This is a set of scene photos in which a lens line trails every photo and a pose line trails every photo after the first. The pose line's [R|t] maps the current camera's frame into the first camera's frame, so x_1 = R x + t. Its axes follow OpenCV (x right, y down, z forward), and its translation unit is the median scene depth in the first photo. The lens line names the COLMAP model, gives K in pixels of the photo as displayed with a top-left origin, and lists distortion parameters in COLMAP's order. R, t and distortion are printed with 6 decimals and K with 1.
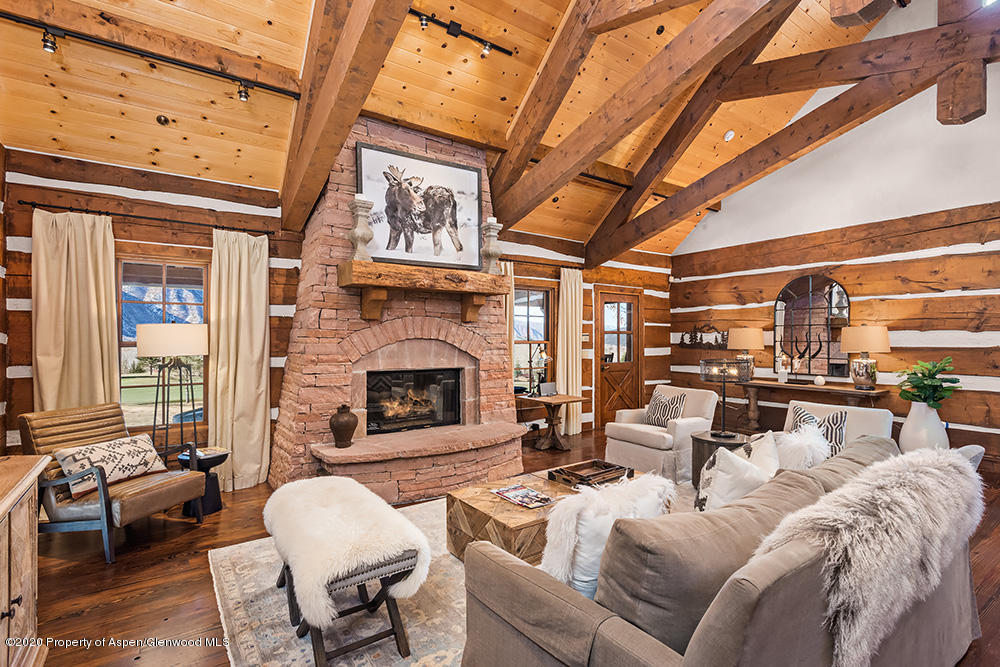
lens RADIAL K [[466.8, 0, 502.5], [0, 466.8, 335.8], [0, 0, 1]] dist [0.010364, -0.002402]
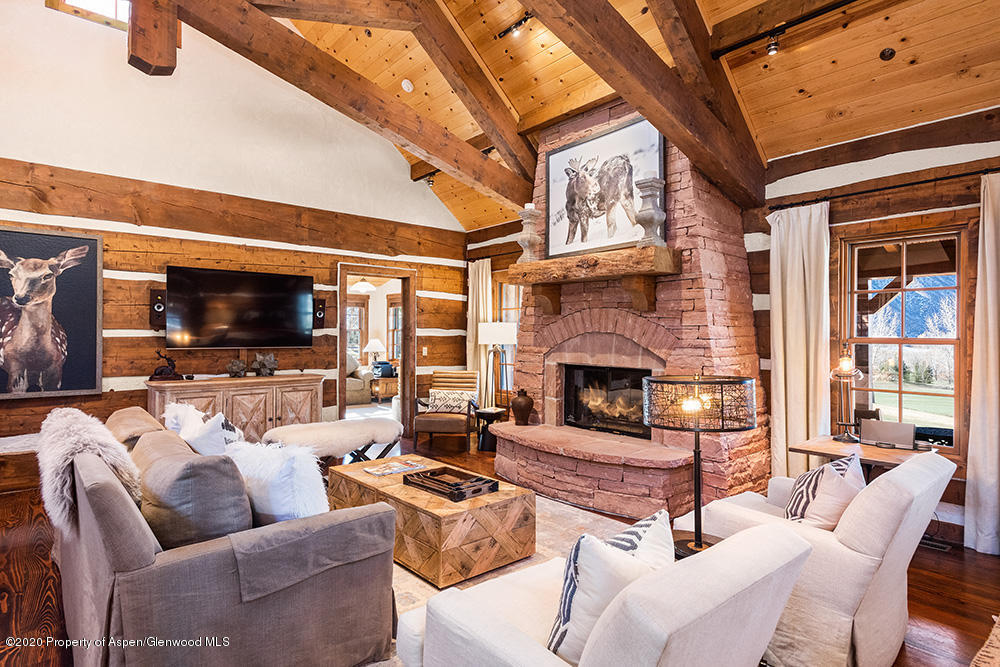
lens RADIAL K [[551.2, 0, 501.1], [0, 551.2, 332.4], [0, 0, 1]] dist [0.020465, 0.000458]
pose [[0.084402, -0.003205, -0.996427, 0.899946], [-0.000624, 0.999994, -0.003270, 0.009725], [0.996432, 0.000898, 0.084400, 0.731154]]
